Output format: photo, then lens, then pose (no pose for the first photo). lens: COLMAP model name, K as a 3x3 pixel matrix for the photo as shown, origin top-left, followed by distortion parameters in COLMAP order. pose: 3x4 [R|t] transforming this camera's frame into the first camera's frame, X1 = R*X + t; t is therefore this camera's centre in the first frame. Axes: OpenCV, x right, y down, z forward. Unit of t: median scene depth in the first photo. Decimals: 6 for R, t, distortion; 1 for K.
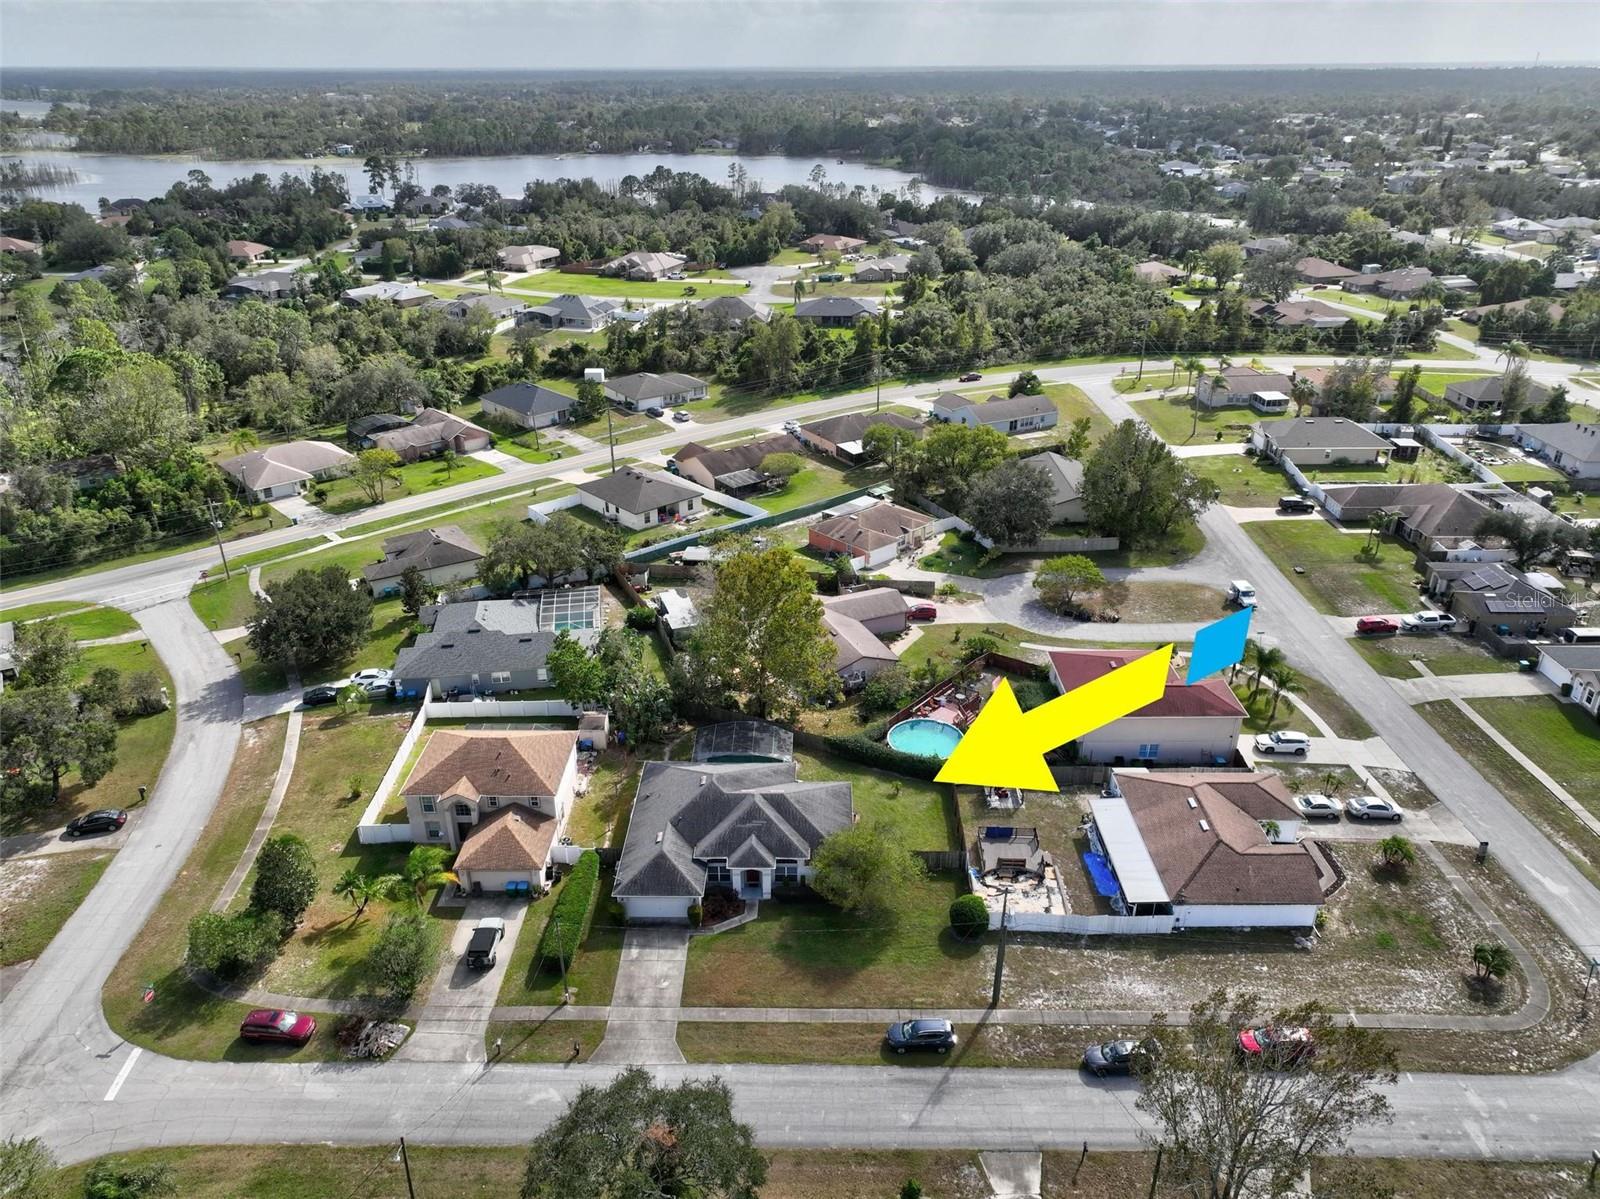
lens RADIAL K [[1118.4, 0, 800.0], [0, 1118.4, 599.5], [0, 0, 1]] dist [-0.001787, 0.024280]
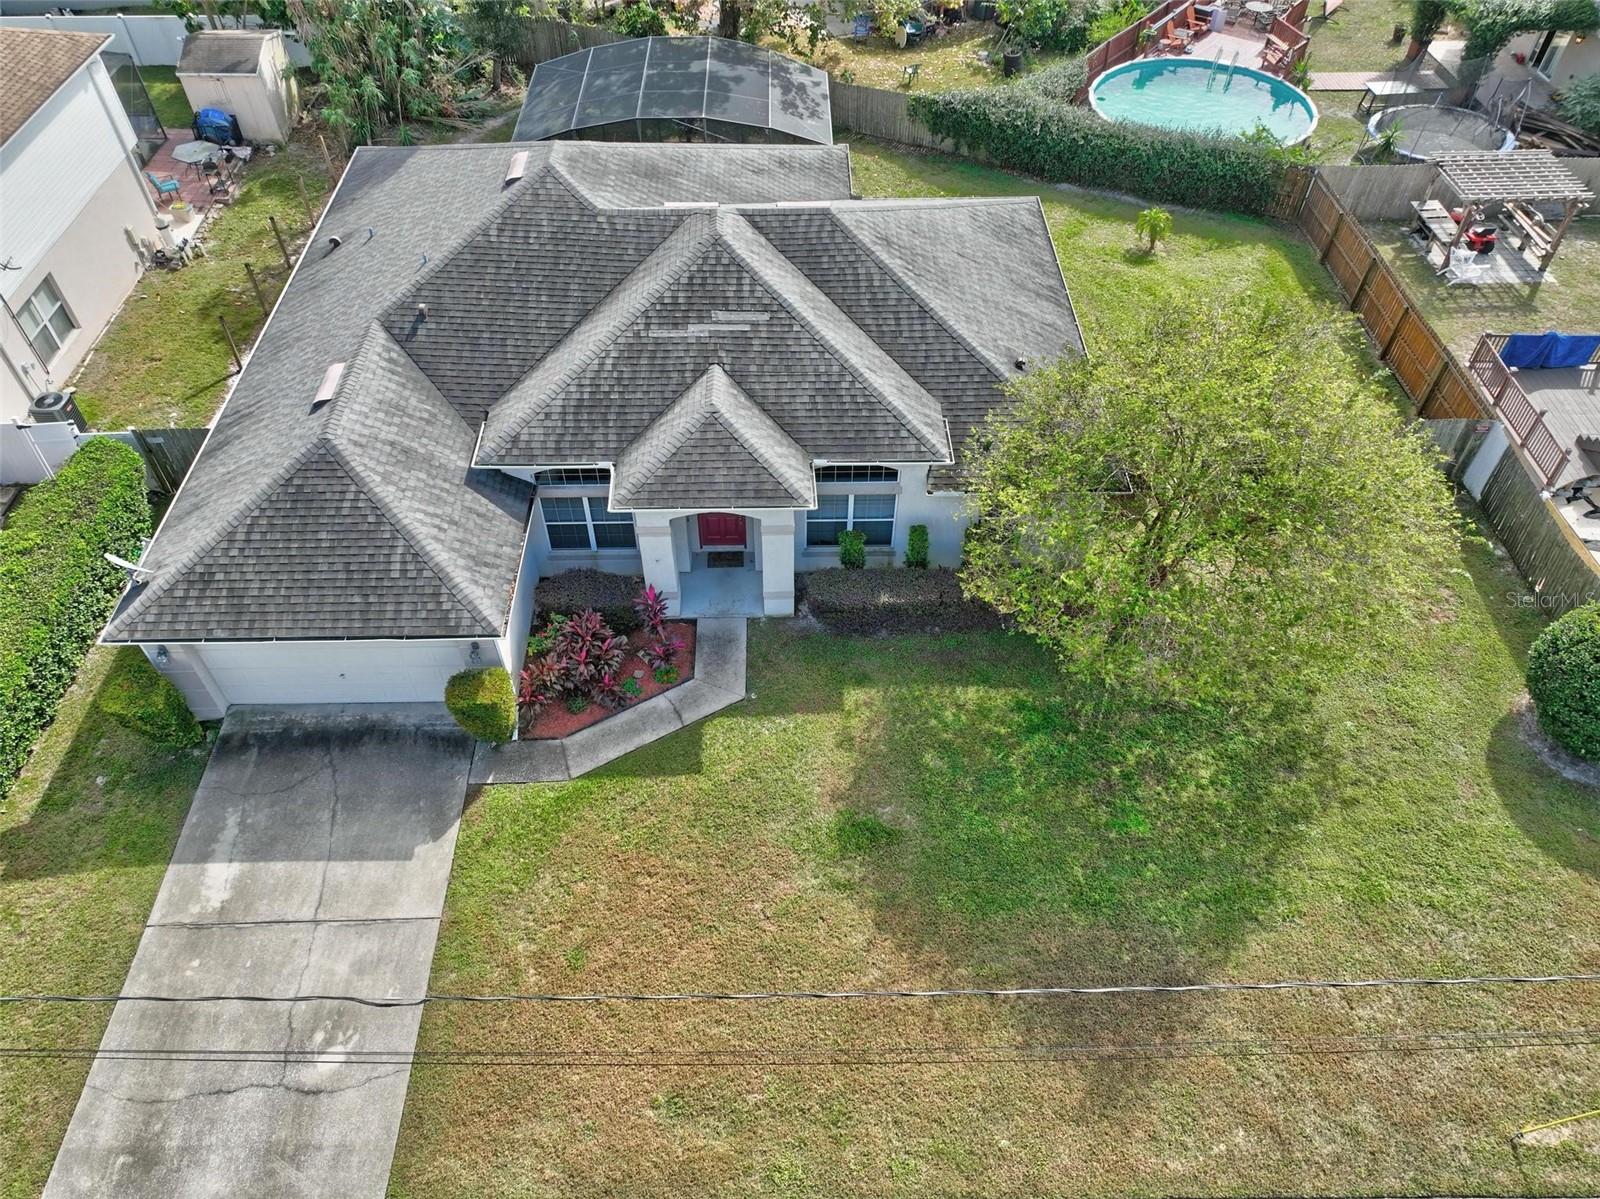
lens RADIAL K [[1118.4, 0, 800.0], [0, 1118.4, 599.5], [0, 0, 1]] dist [-0.001787, 0.024280]
pose [[0.999377, -0.020380, 0.028824, -0.031942], [0.008089, 0.926995, 0.374986, 0.166500], [-0.034362, -0.374519, 0.926582, 0.758187]]
